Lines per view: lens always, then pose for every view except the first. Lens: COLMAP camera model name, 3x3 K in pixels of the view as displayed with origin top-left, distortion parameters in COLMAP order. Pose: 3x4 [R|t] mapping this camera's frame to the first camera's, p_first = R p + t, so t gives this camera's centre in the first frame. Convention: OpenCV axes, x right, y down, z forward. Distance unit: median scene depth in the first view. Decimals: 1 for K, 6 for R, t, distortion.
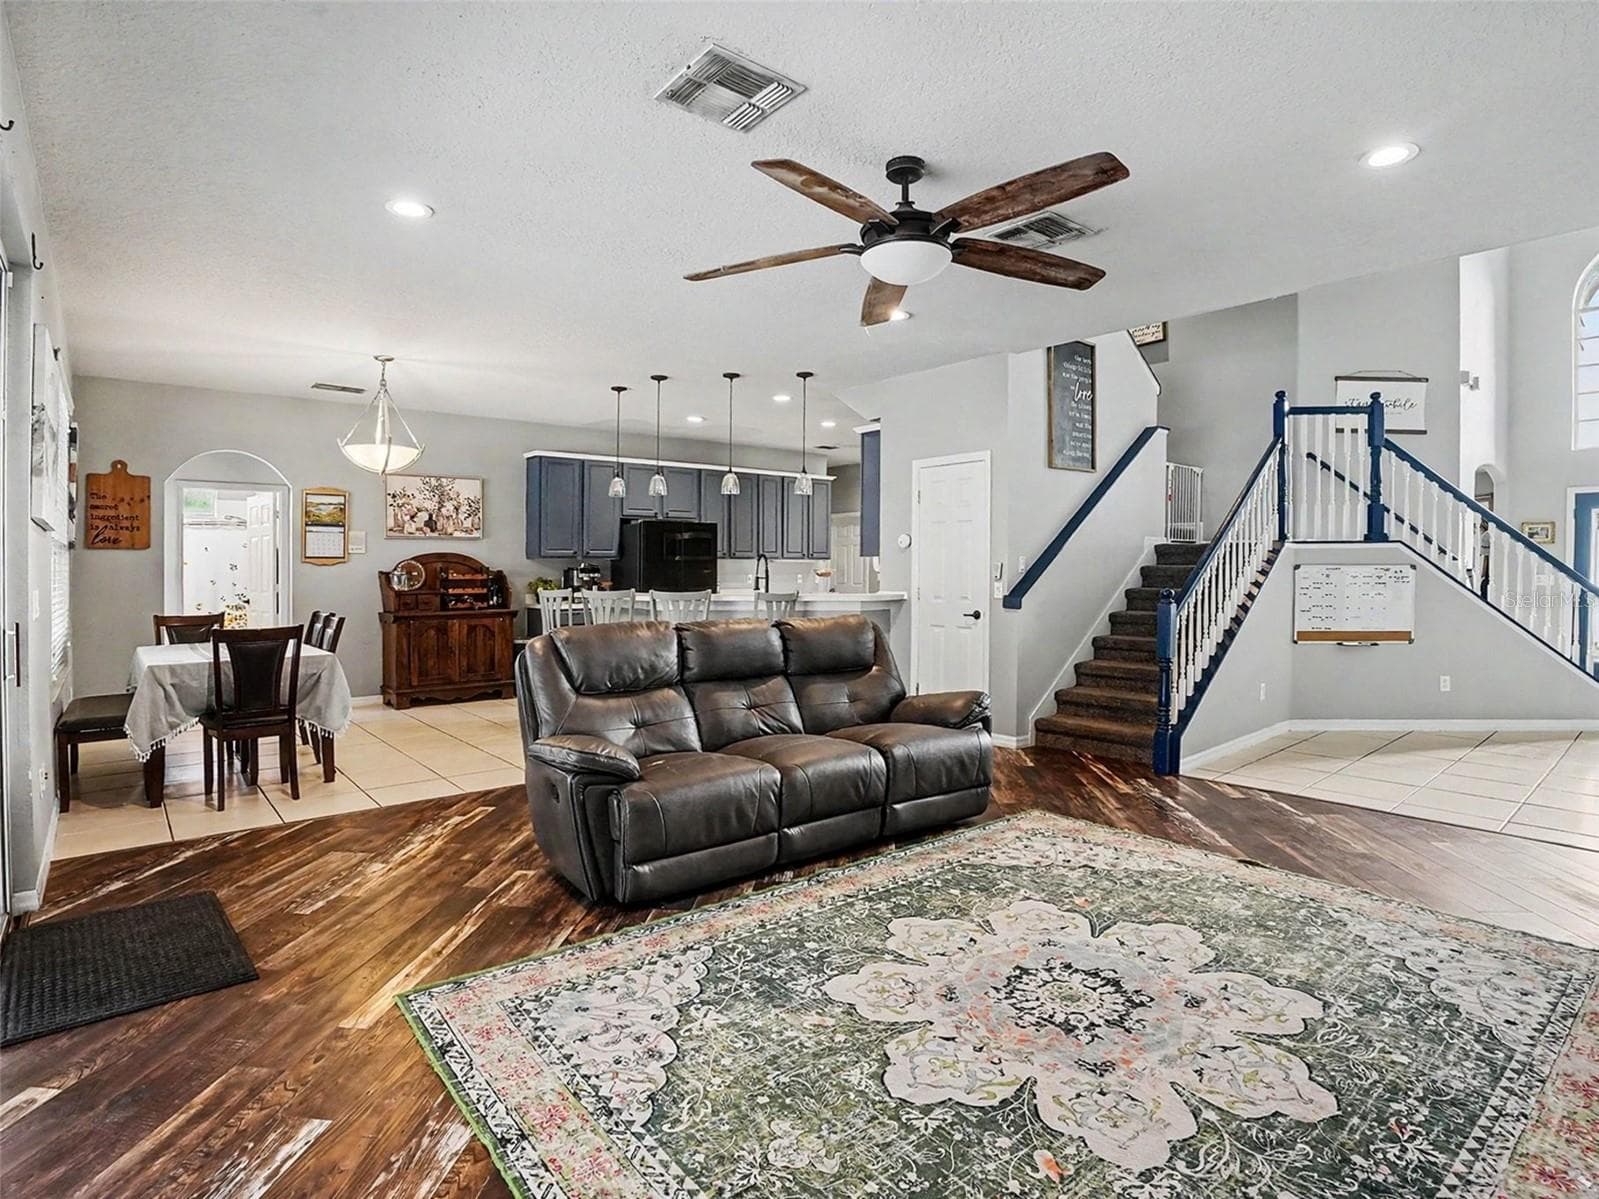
lens RADIAL K [[850.0, 0, 801.3], [0, 850.0, 591.9], [0, 0, 1]] dist [-0.037725, 0.001533]
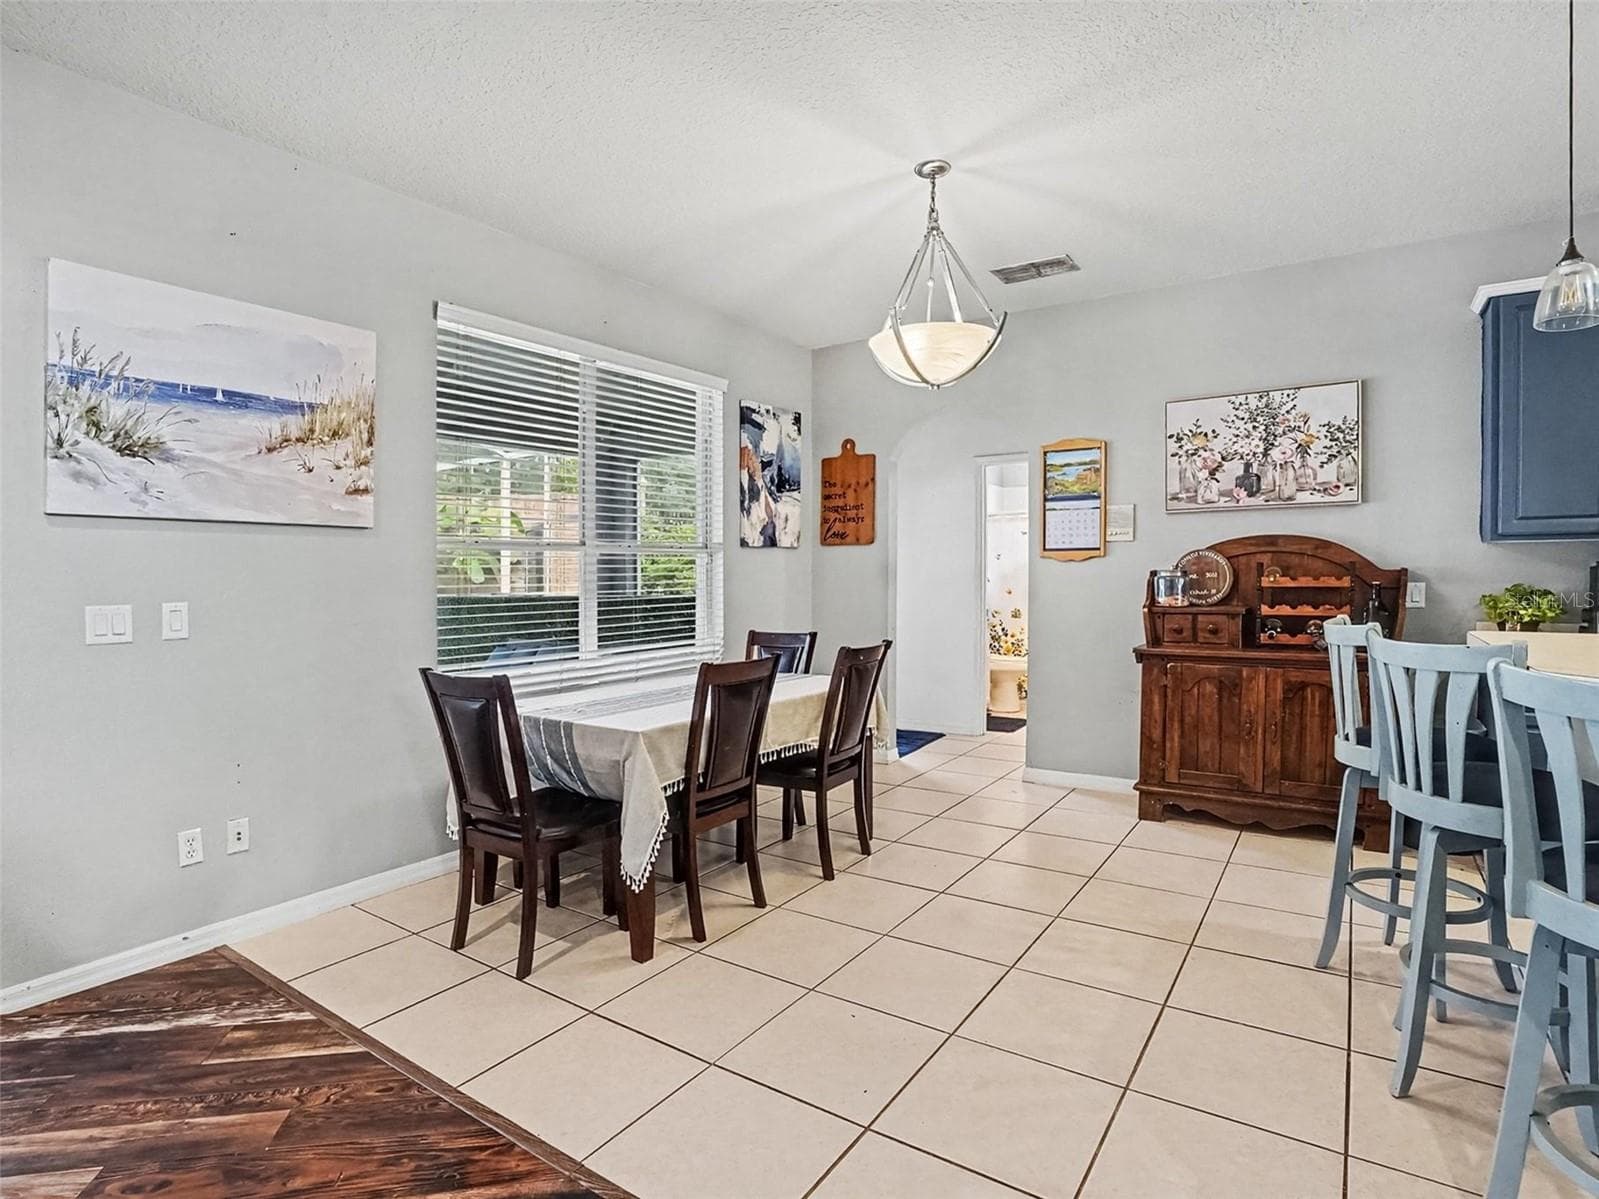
lens RADIAL K [[850.0, 0, 800.8], [0, 850.0, 588.3], [0, 0, 1]] dist [-0.037725, 0.001533]
pose [[0.267523, 0.021756, -0.963306, -0.002878], [-0.017839, 0.999686, 0.017624, -0.018649], [0.963386, 0.012470, 0.267827, 0.619623]]
